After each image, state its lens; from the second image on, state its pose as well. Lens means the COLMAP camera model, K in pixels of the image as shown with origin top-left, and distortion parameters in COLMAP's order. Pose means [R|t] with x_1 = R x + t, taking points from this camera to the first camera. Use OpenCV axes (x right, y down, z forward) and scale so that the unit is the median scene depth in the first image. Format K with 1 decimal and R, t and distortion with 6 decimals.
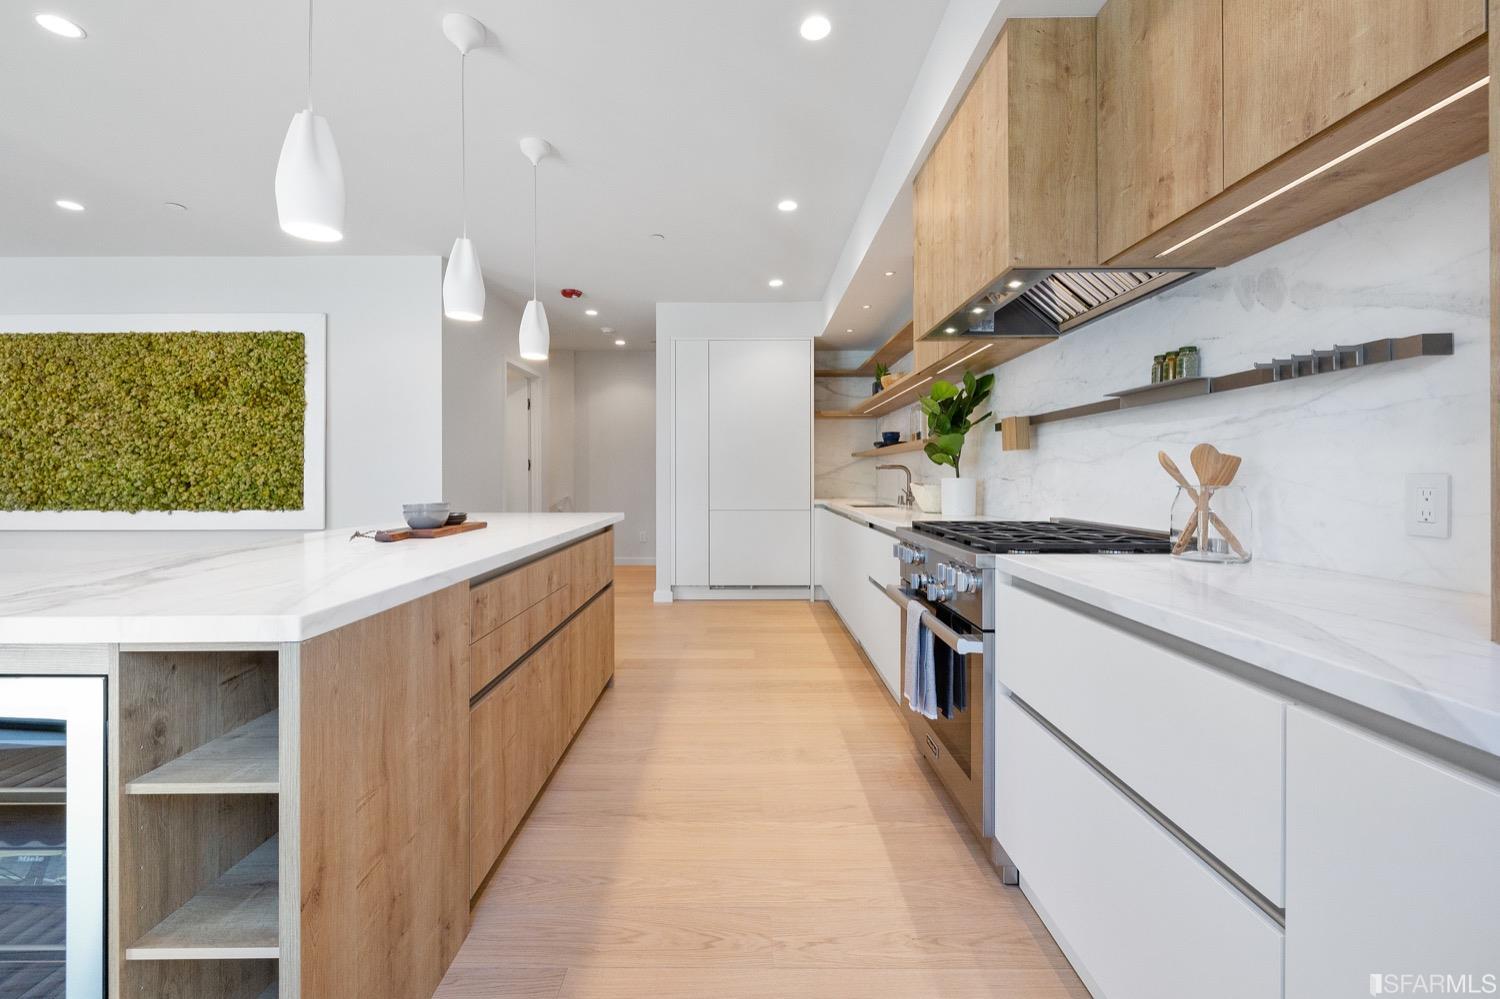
lens RADIAL K [[627.3, 0, 749.6], [0, 627.3, 478.0], [0, 0, 1]] dist [-0.002208, -0.000373]
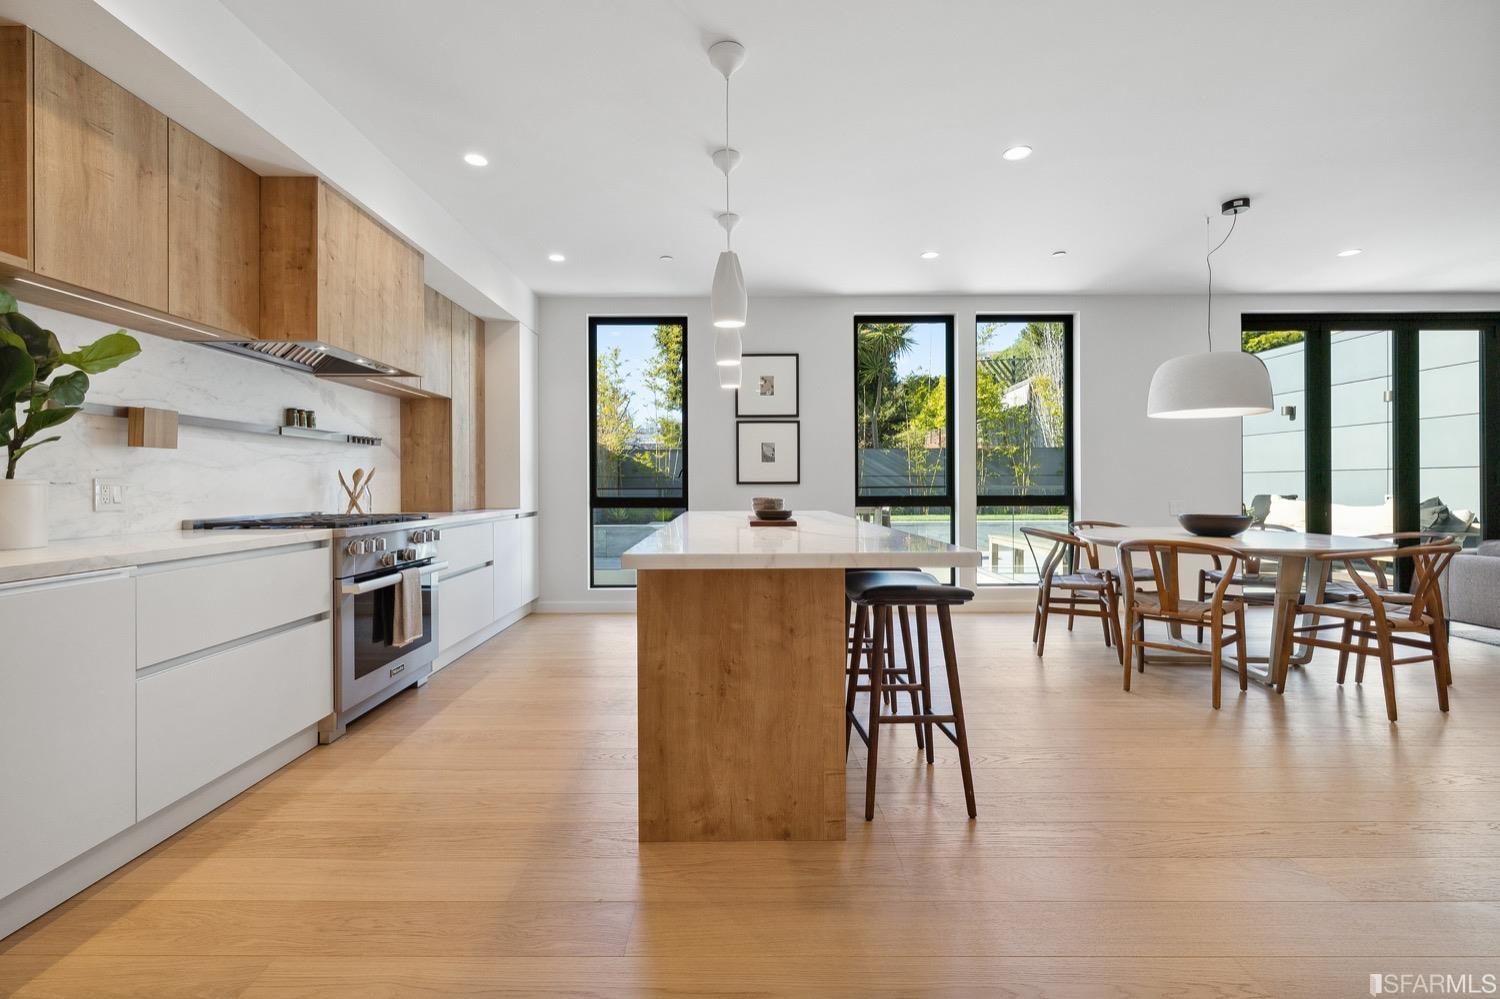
lens RADIAL K [[657.4, 0, 727.7], [0, 657.4, 485.2], [0, 0, 1]] dist [-0.001958, -0.000402]
pose [[-0.999788, 0.004992, 0.019979, -0.244399], [0.005024, 0.999986, 0.001568, 0.005712], [-0.019971, 0.001668, -0.999799, 1.240681]]
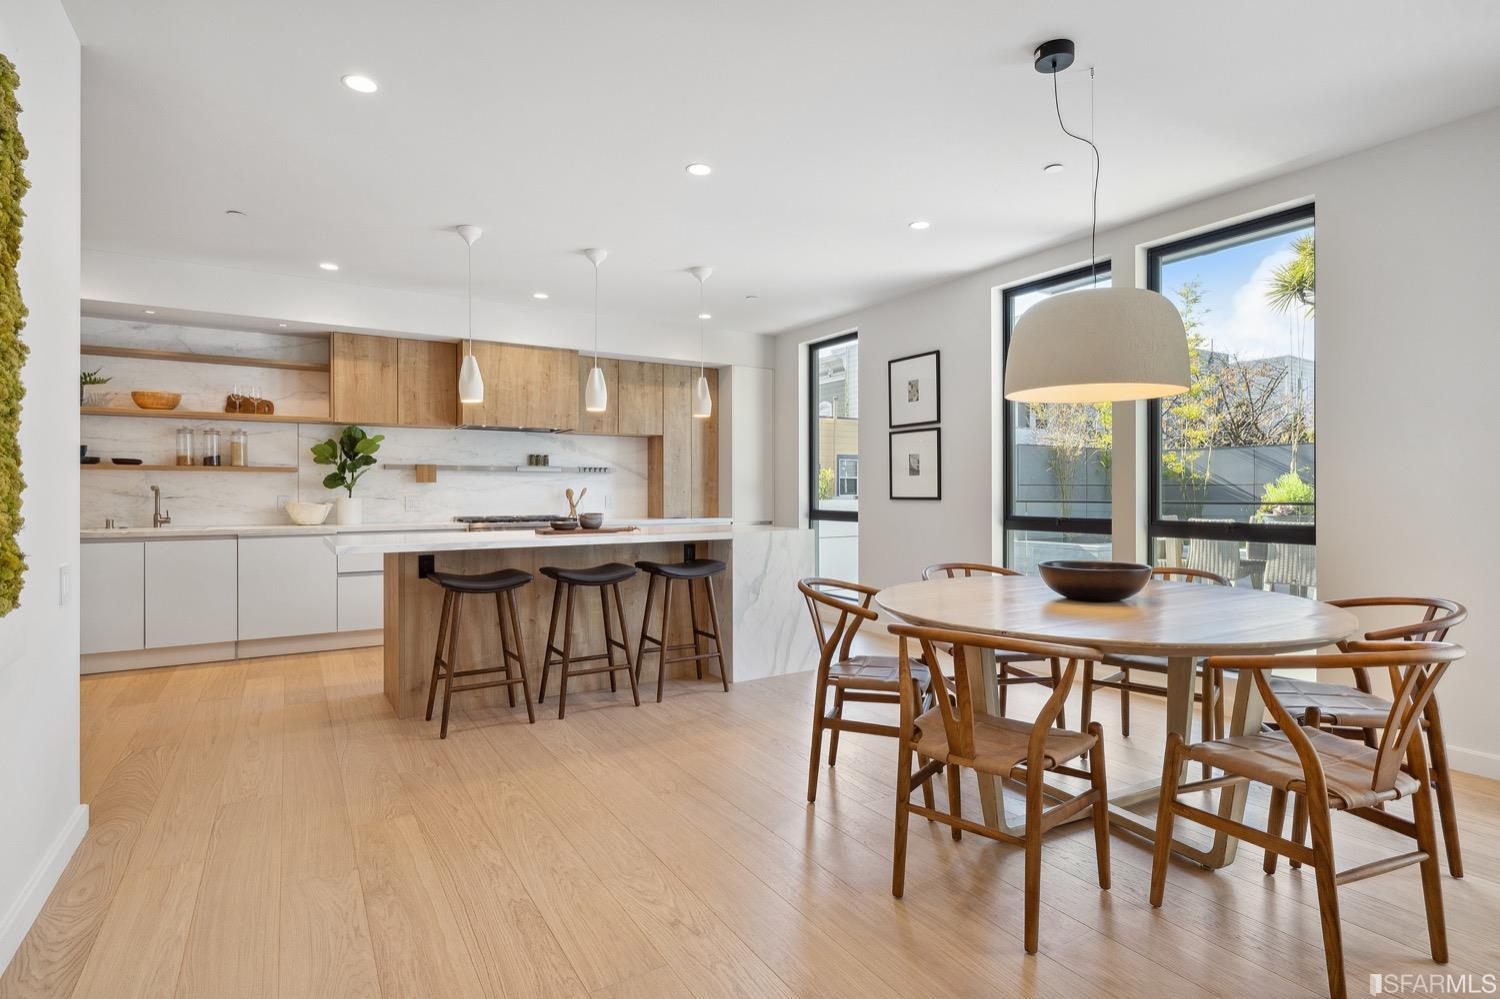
lens RADIAL K [[738.3, 0, 747.0], [0, 738.3, 493.5], [0, 0, 1]] dist [0.000886, -0.000224]
pose [[-0.522092, -0.001443, 0.852888, -1.266548], [0.002569, 0.999991, 0.003264, -0.010728], [-0.852886, 0.003895, -0.522083, 0.882342]]
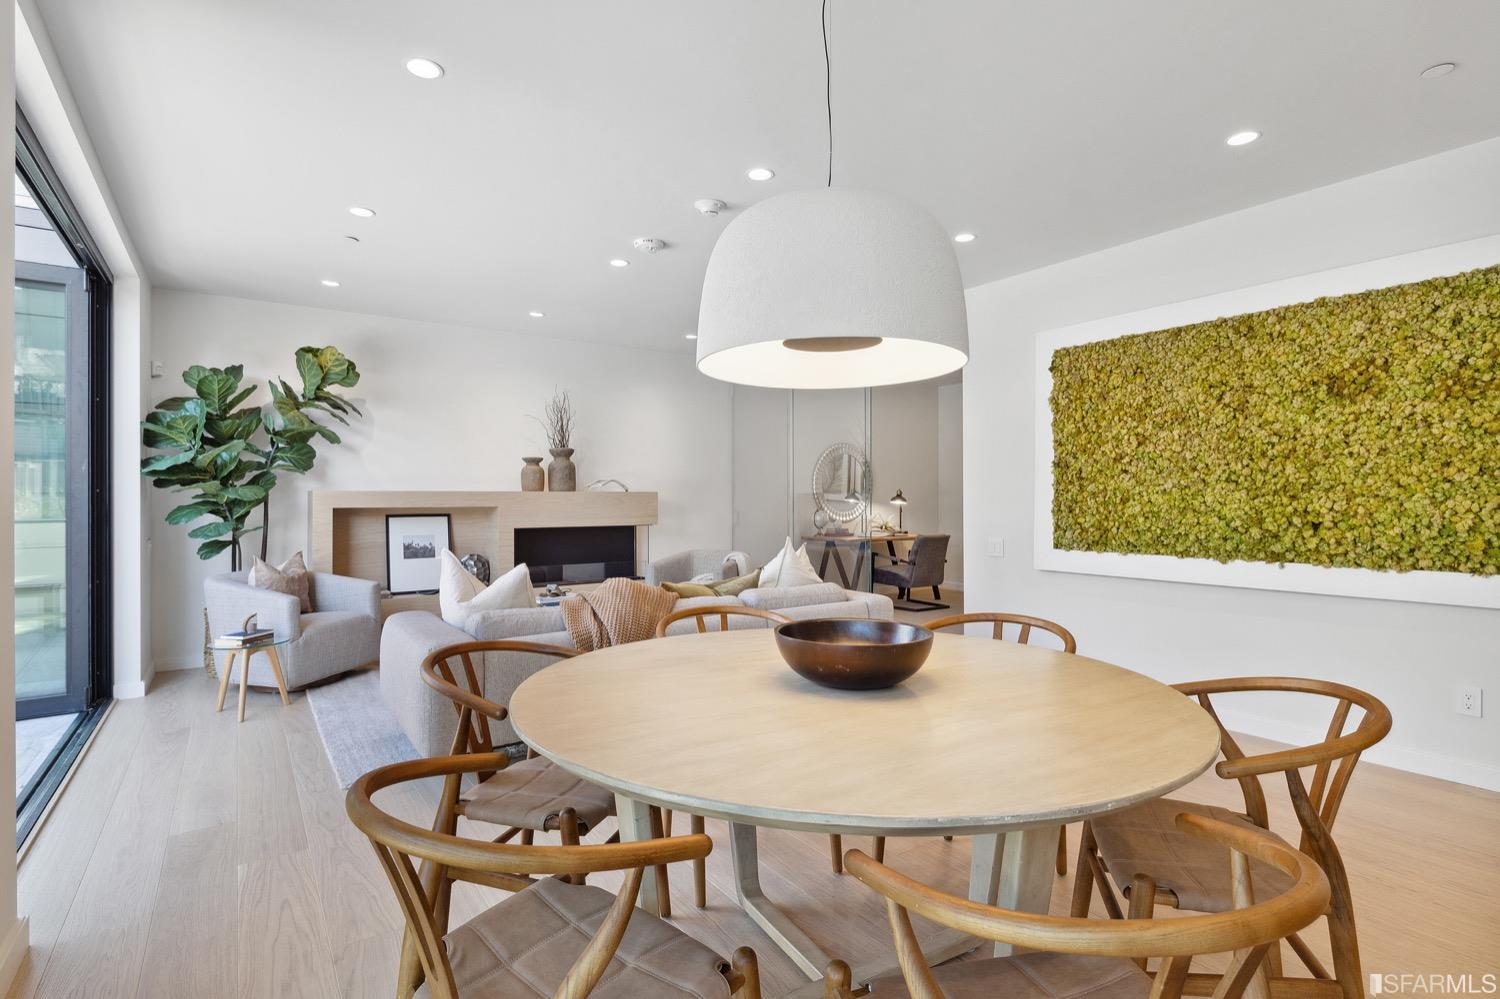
lens RADIAL K [[738.3, 0, 757.0], [0, 738.3, 497.1], [0, 0, 1]] dist [0.000886, -0.000224]
pose [[0.578007, -0.002273, -0.816029, -0.594915], [0.000599, 0.999997, -0.002361, -0.019576], [0.816032, 0.000876, 0.578006, 0.048268]]
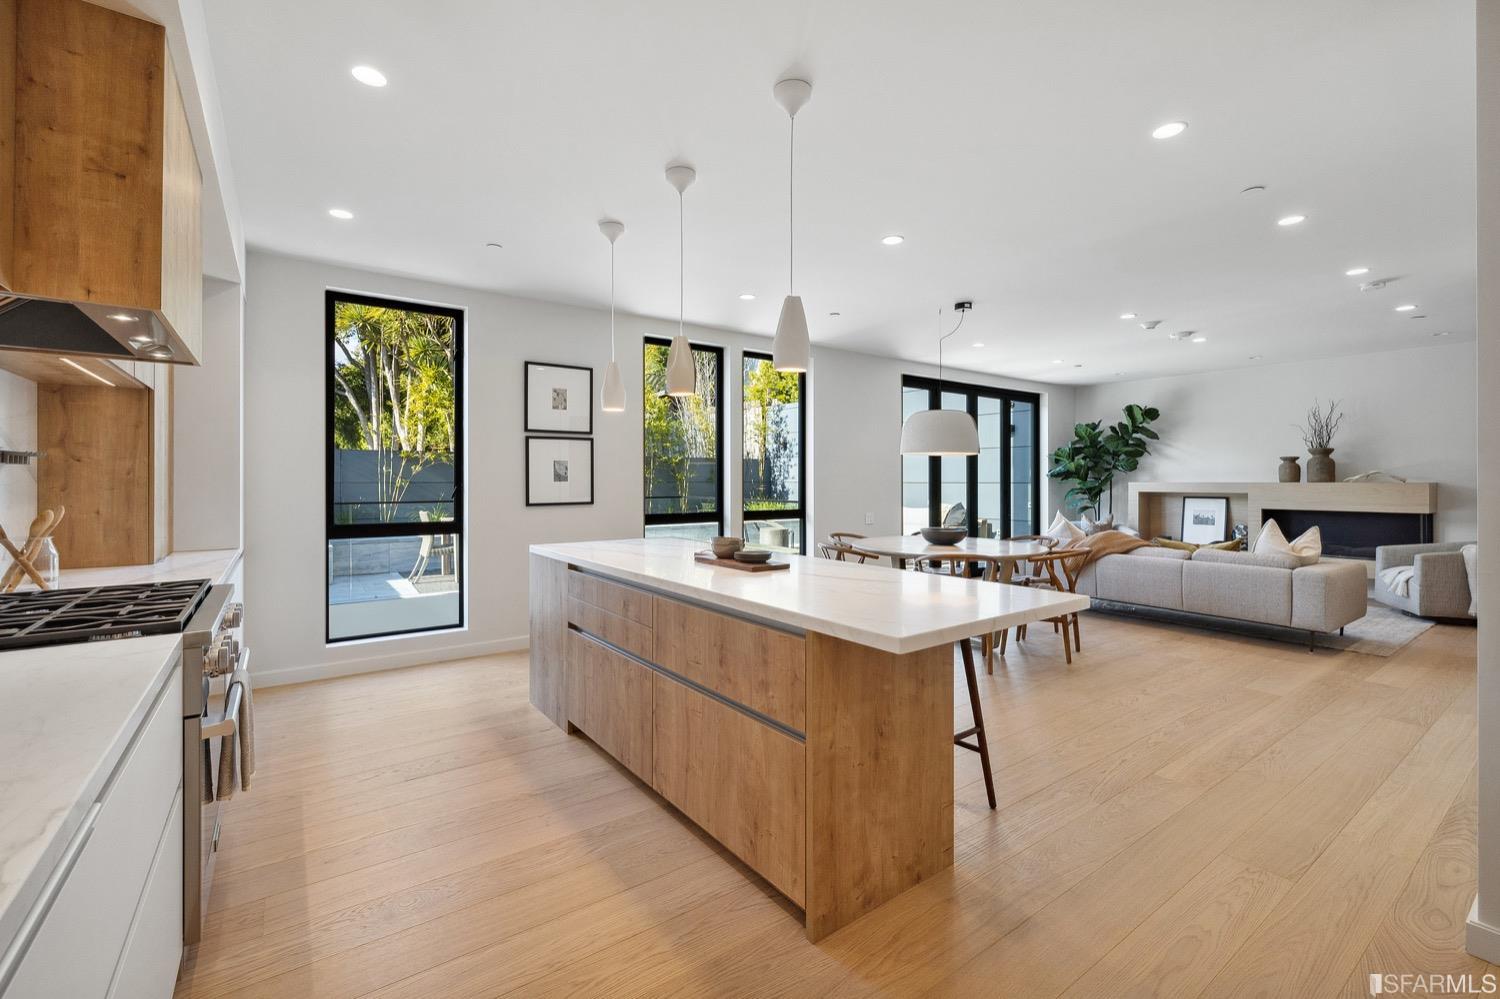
lens RADIAL K [[641.1, 0, 740.4], [0, 641.1, 480.6], [0, 0, 1]] dist [-0.000114, 0.000015]
pose [[-0.820939, 0.000622, -0.571016, 0.101114], [-0.000066, 0.999999, 0.001184, -0.040761], [0.571016, 0.001010, -0.820938, 1.091446]]
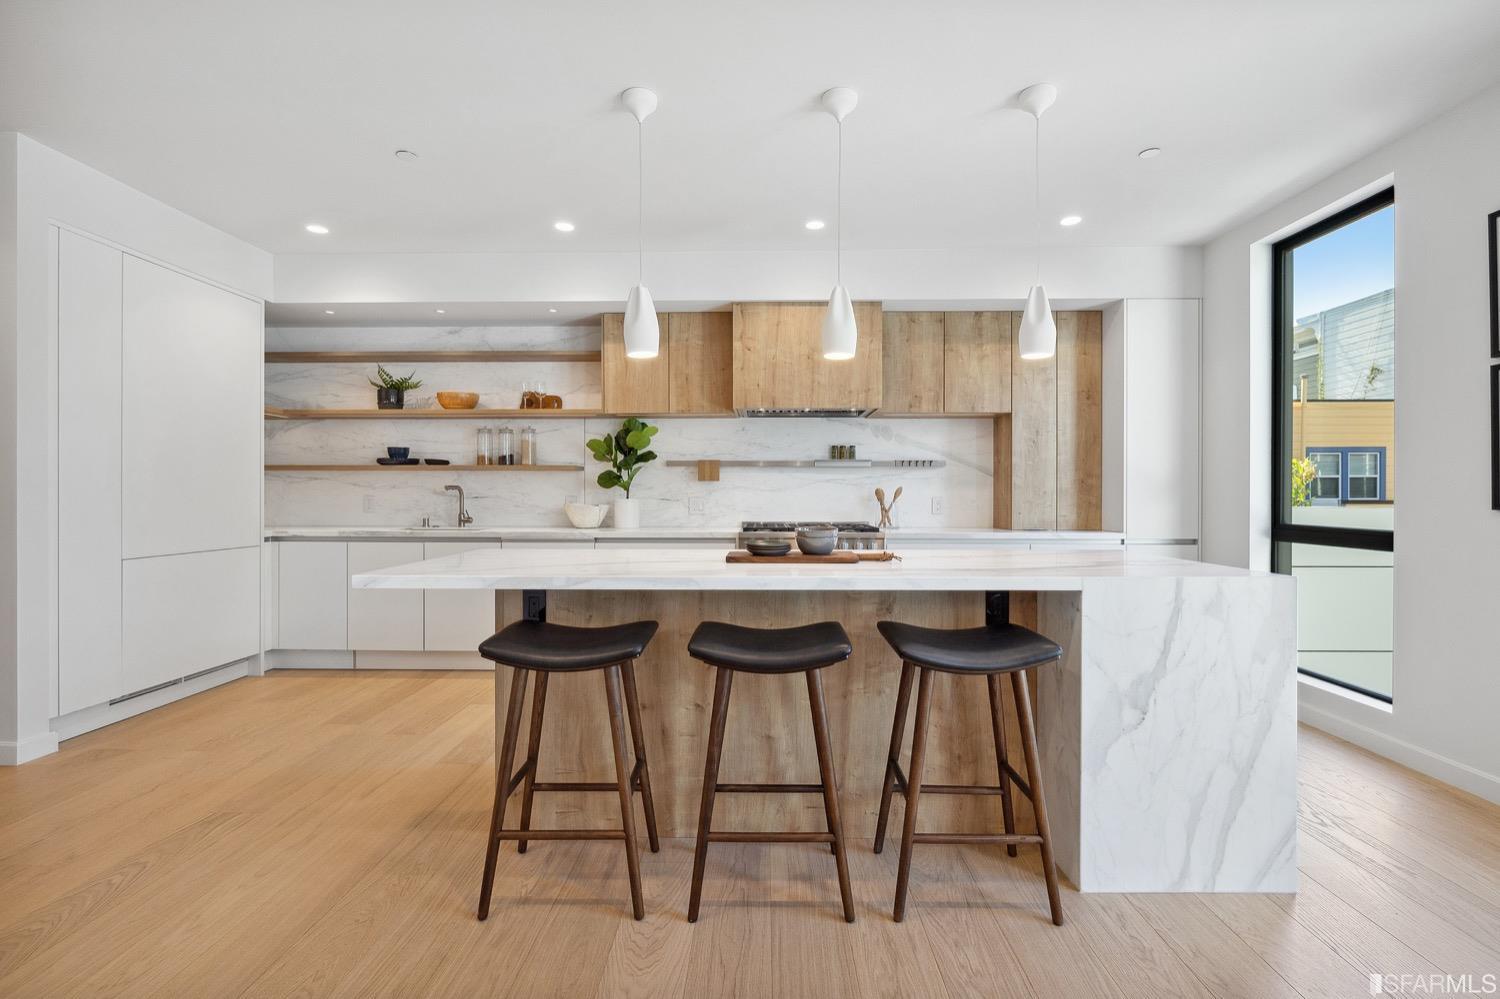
lens RADIAL K [[670.9, 0, 747.4], [0, 670.9, 497.3], [0, 0, 1]] dist [-0.009641, 0.001910]
pose [[0.022205, -0.005697, 0.999737, -0.829597], [0.000225, 0.999984, 0.005694, -0.008922], [-0.999753, 0.000098, 0.022206, 0.576555]]
